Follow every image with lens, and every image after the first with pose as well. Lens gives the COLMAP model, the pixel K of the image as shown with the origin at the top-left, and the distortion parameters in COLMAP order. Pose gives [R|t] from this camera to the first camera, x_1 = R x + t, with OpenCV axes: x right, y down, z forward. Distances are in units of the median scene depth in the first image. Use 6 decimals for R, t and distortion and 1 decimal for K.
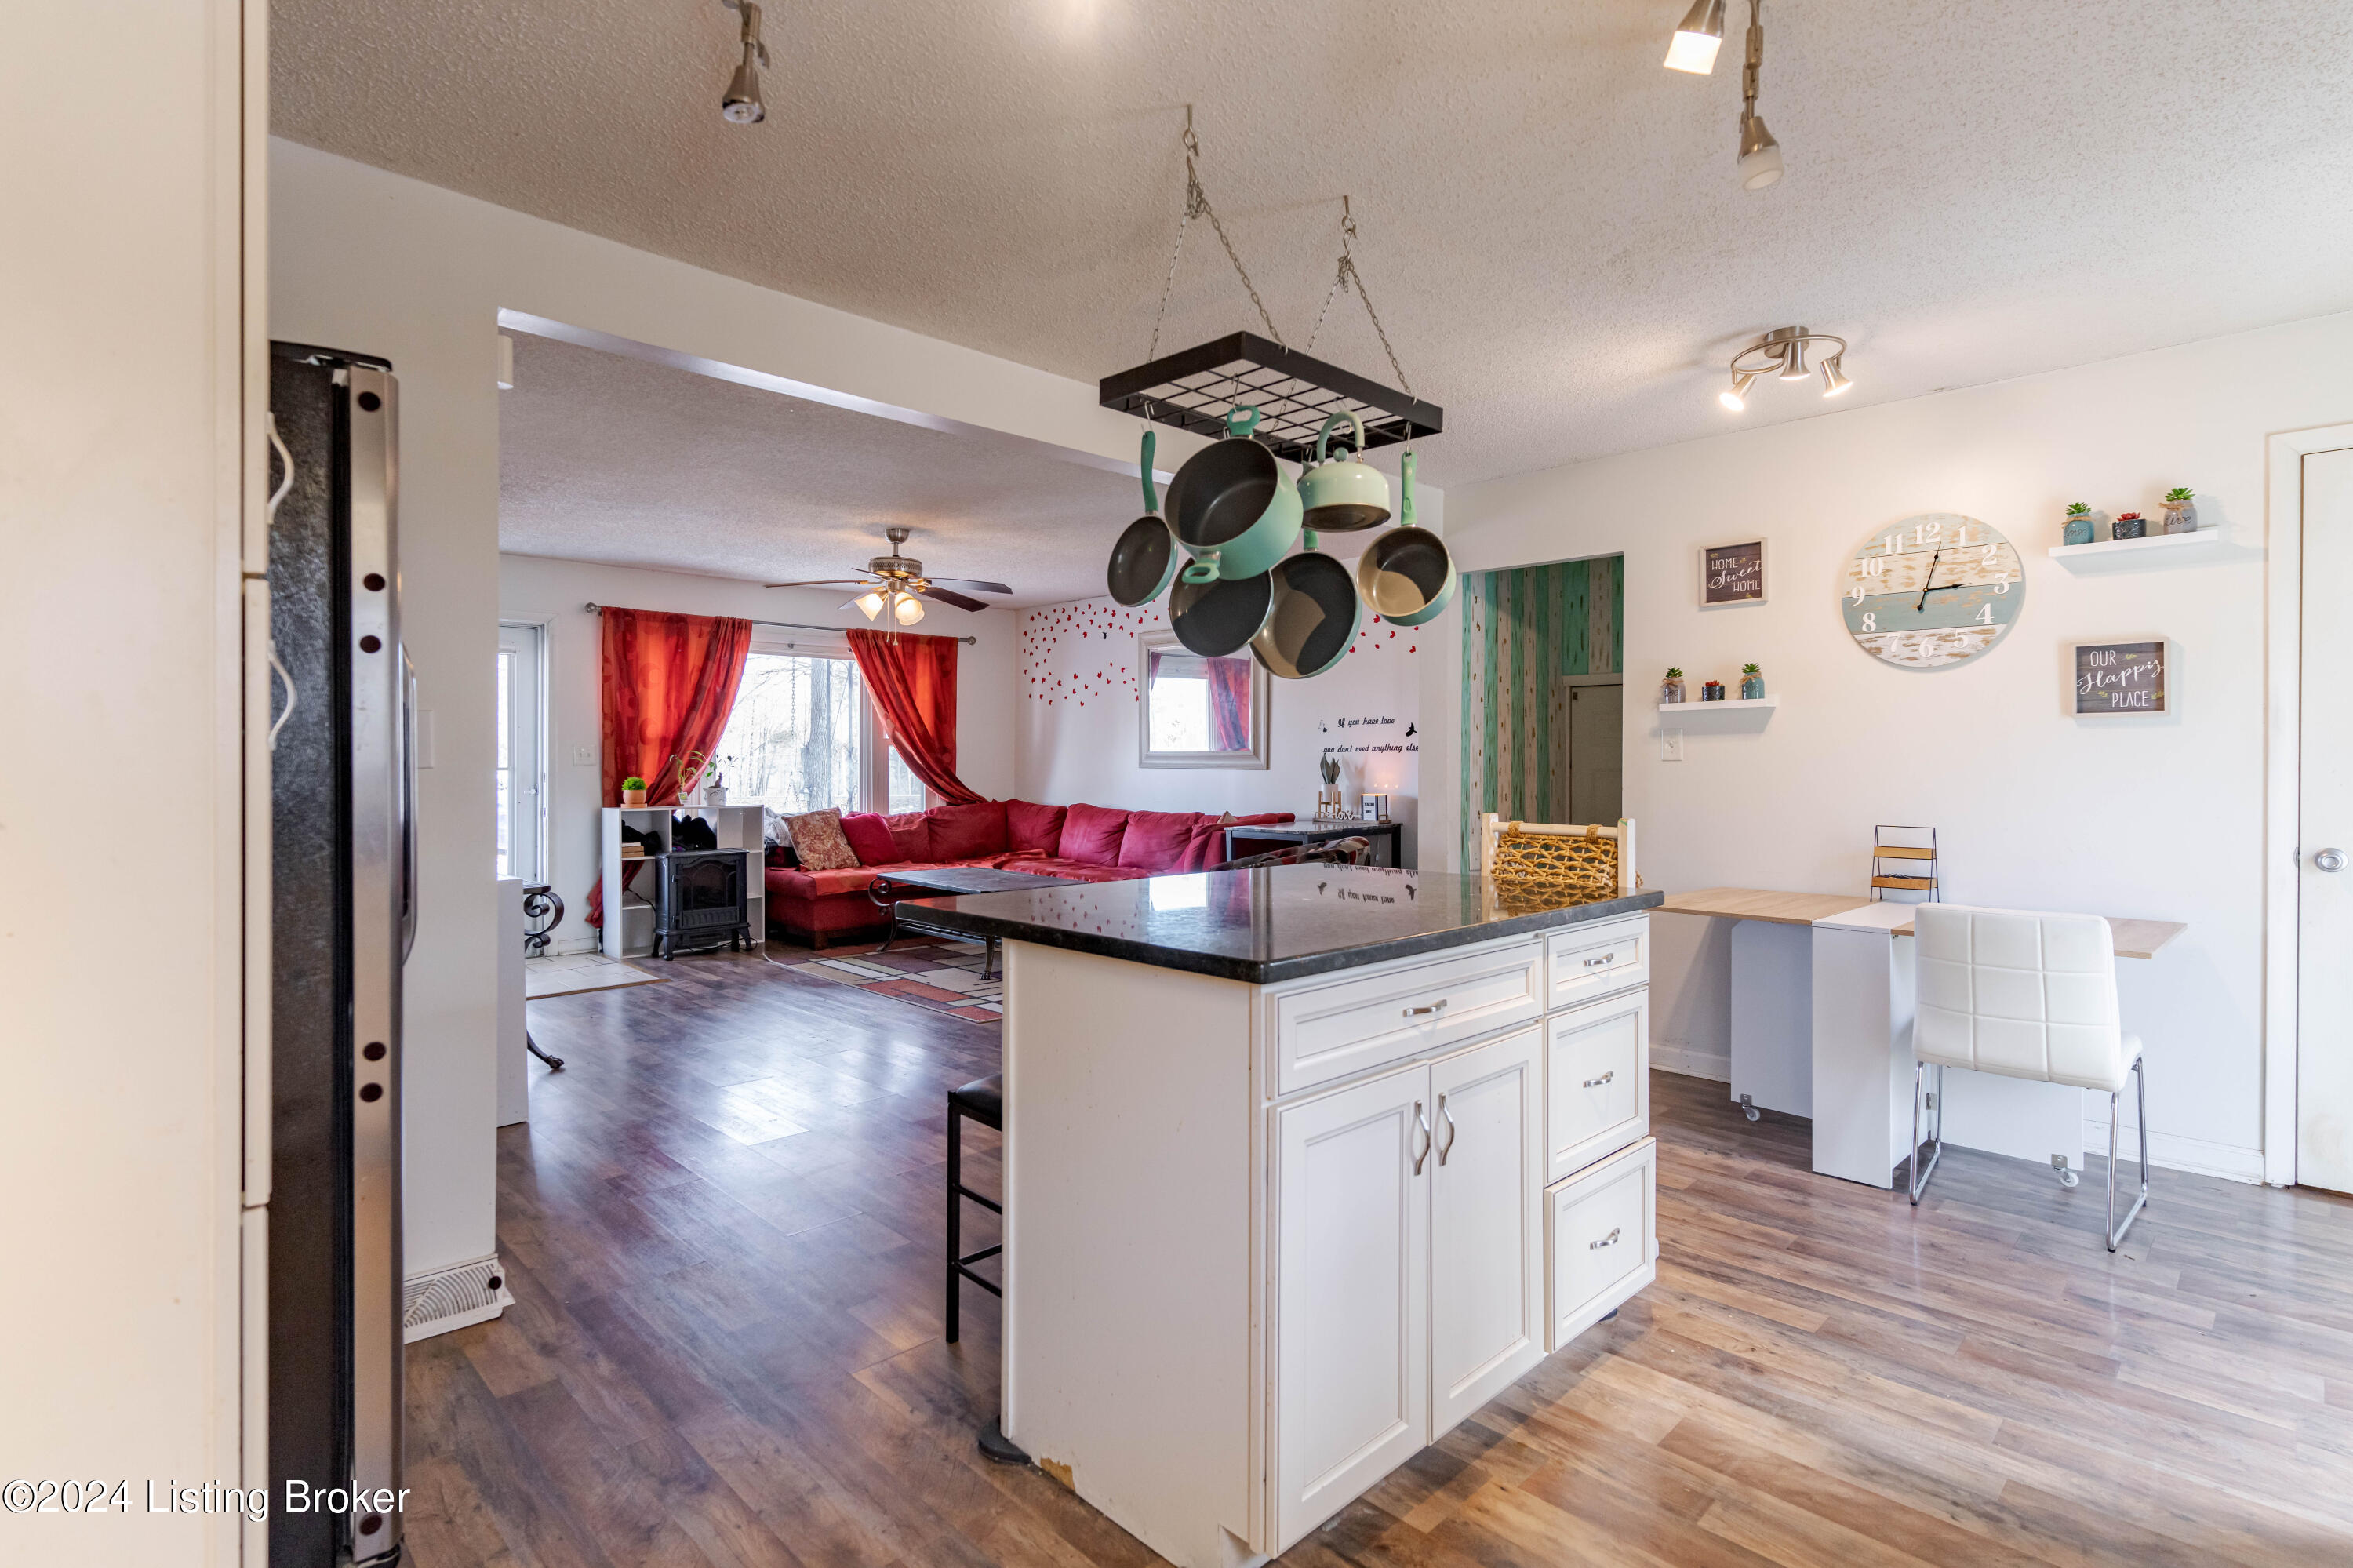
lens RADIAL K [[1142.7, 0, 1186.2], [0, 1142.7, 764.1], [0, 0, 1]] dist [0.000284, -0.000099]
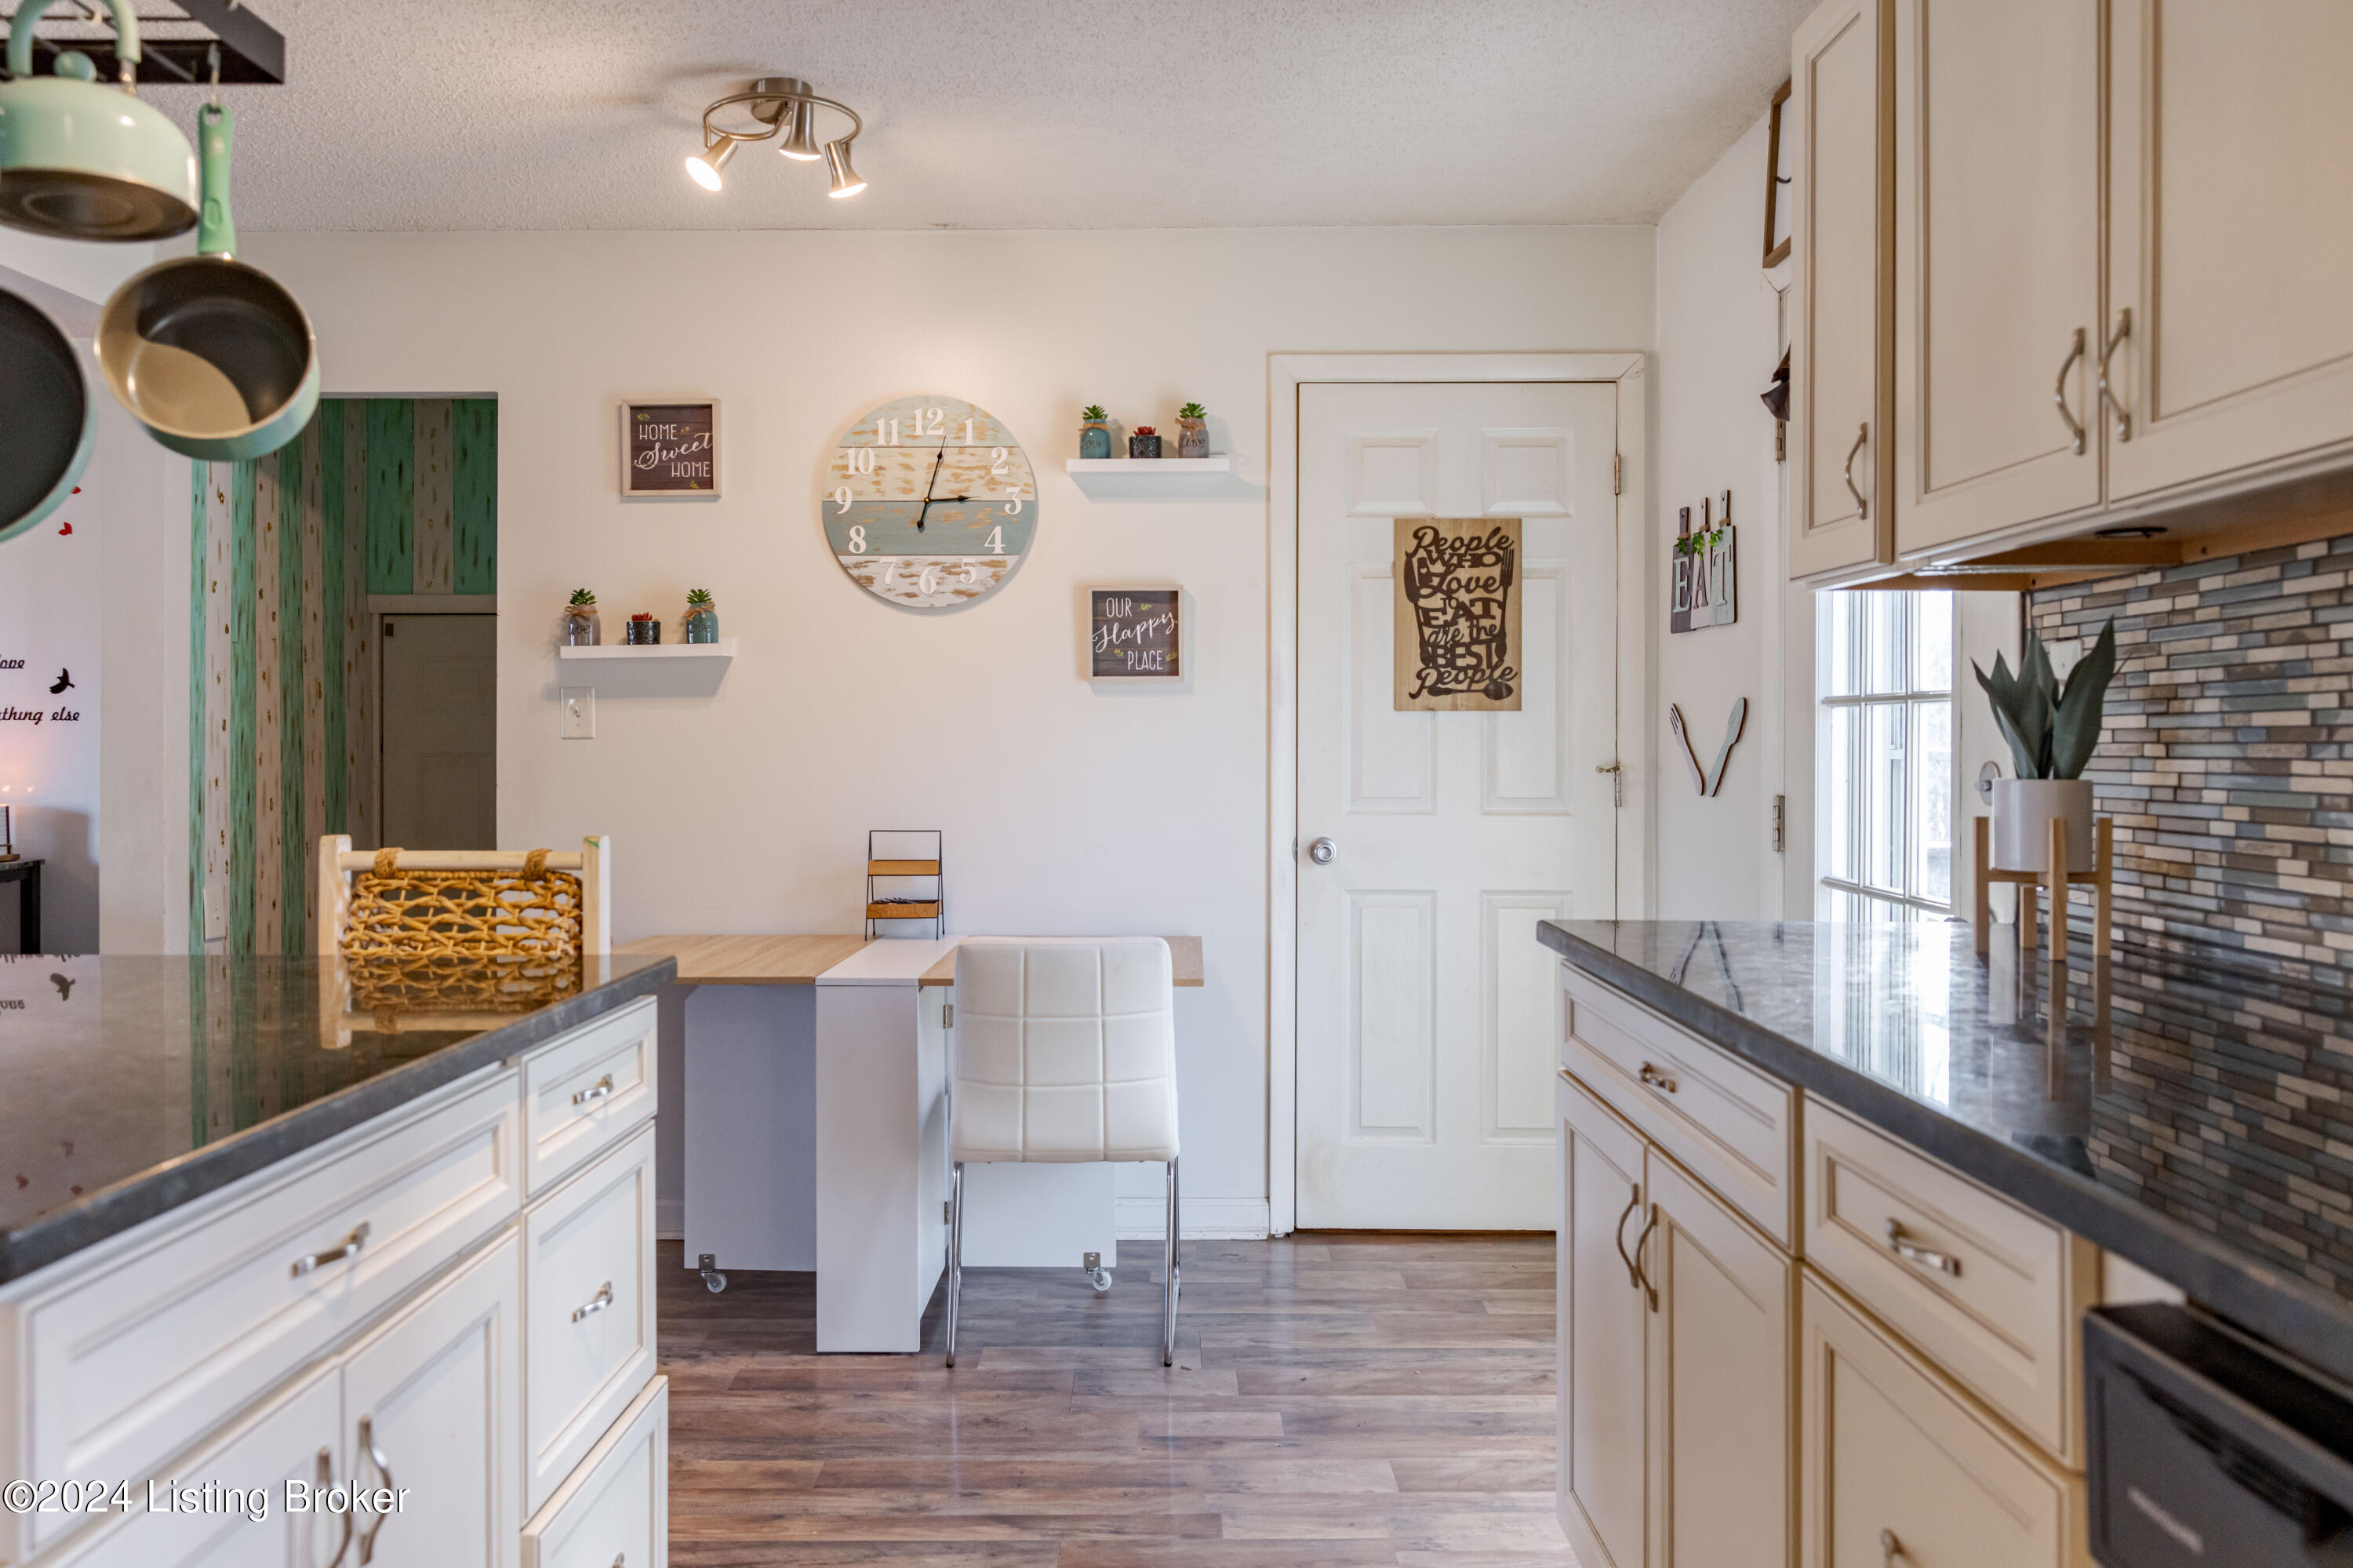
lens RADIAL K [[1772.8, 0, 1169.7], [0, 1772.8, 741.1], [0, 0, 1]] dist [0.003124, -0.001411]
pose [[0.710681, -0.001931, 0.703512, -0.027769], [0.003958, 0.999991, -0.001254, 0.000987], [-0.703503, 0.003676, 0.710683, 0.095298]]
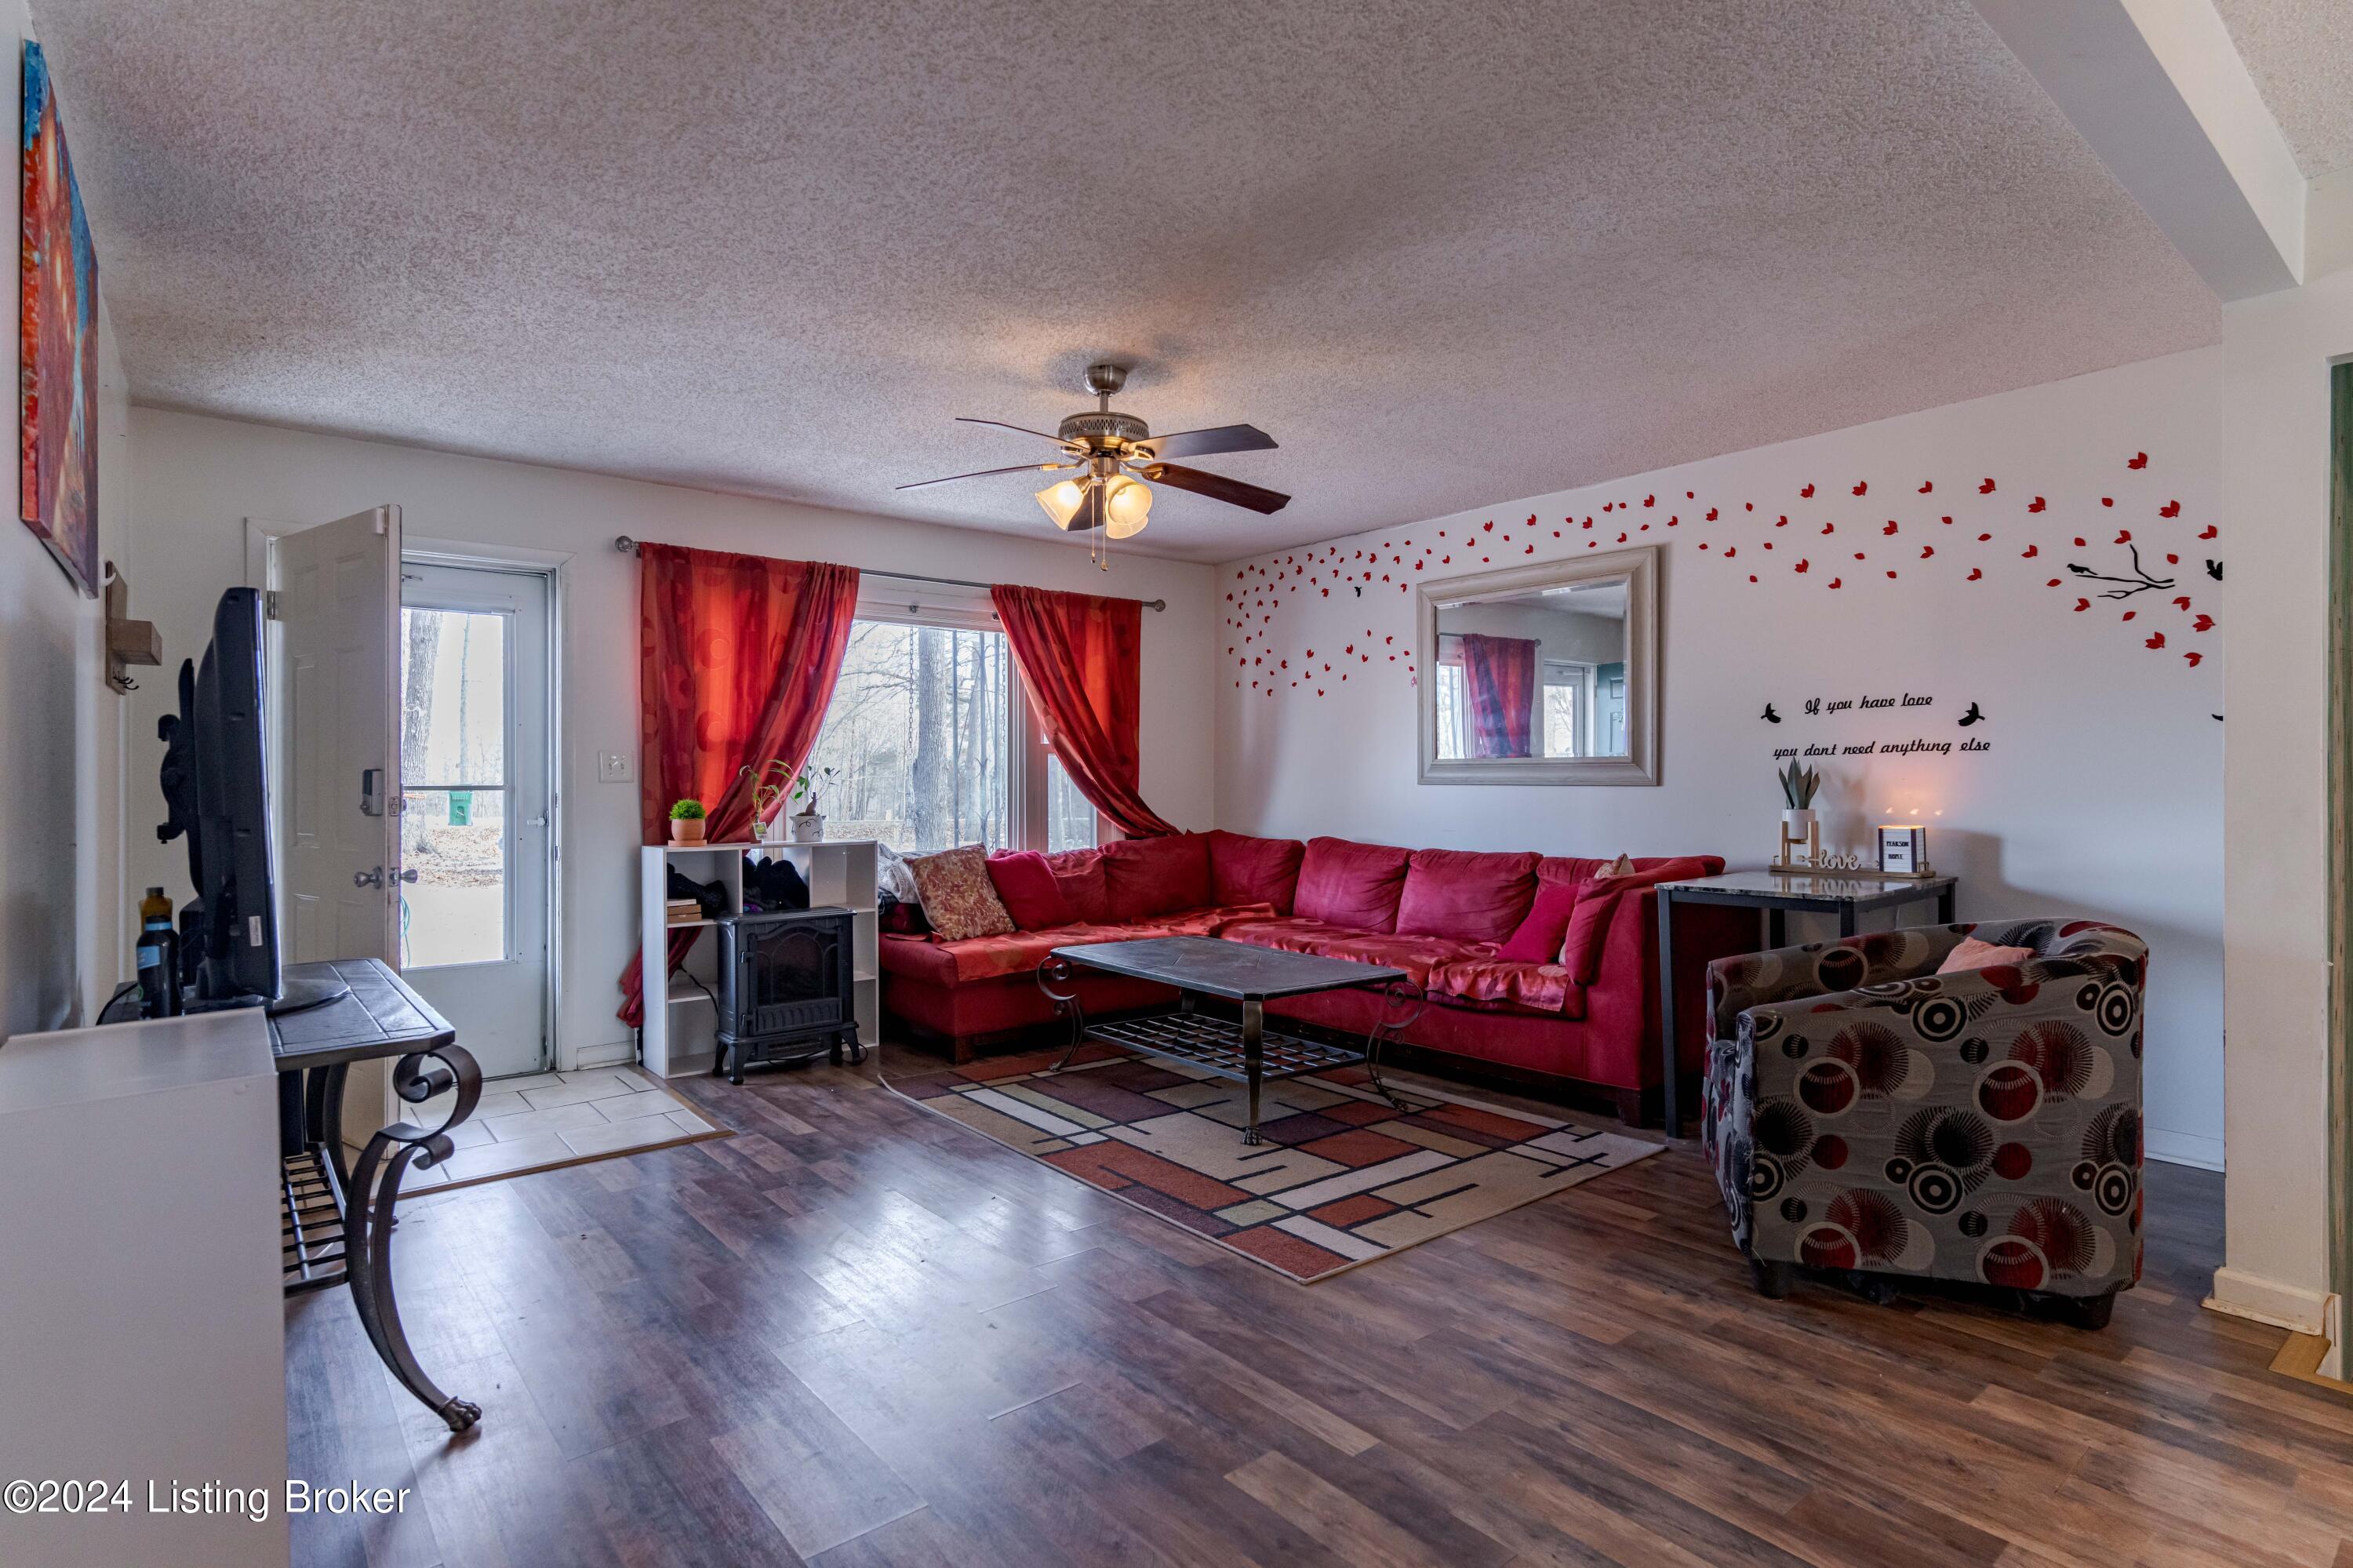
lens RADIAL K [[1171.7, 0, 1176.5], [0, 1171.7, 784.0], [0, 0, 1]] dist [0.001304, 0.000234]
pose [[0.995727, -0.003201, -0.092295, -0.247595], [0.003062, 0.999994, -0.001643, 0.007817], [0.092299, 0.001353, 0.995730, 0.625713]]
